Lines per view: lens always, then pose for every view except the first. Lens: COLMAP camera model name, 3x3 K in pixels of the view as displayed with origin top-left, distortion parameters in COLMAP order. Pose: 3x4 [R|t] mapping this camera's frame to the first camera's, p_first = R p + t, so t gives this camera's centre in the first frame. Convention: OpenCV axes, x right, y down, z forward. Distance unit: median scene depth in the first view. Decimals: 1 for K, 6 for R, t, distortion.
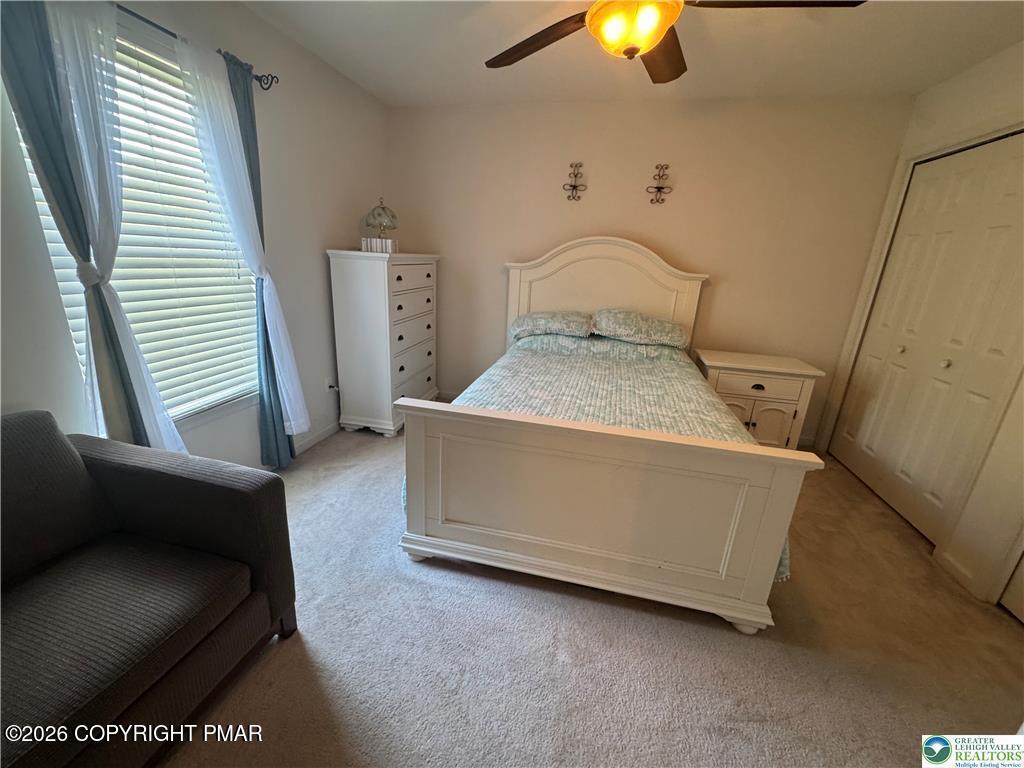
lens RADIAL K [[410.6, 0, 512.0], [0, 410.6, 384.0], [0, 0, 1]] dist [-0.002564, 0.000021]
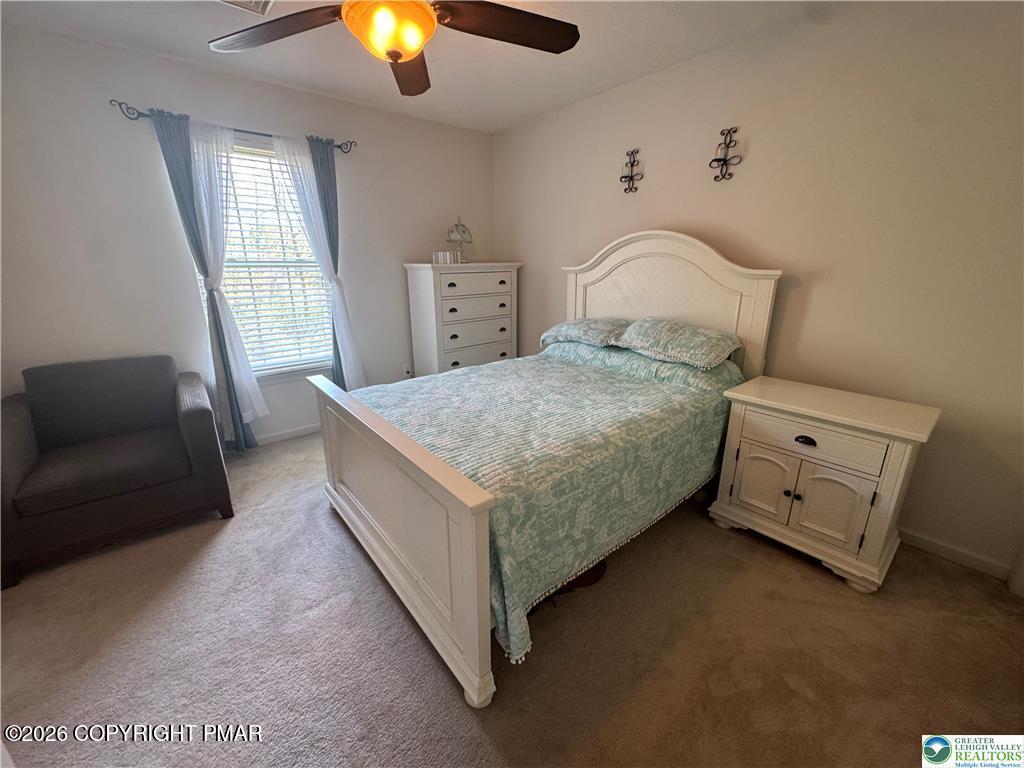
lens RADIAL K [[410.6, 0, 512.0], [0, 410.6, 384.0], [0, 0, 1]] dist [-0.002564, 0.000021]
pose [[0.792098, 0.122667, -0.597941, 0.567519], [-0.137600, 0.990268, 0.020872, -0.028224], [0.594682, 0.065744, 0.801268, 0.187690]]
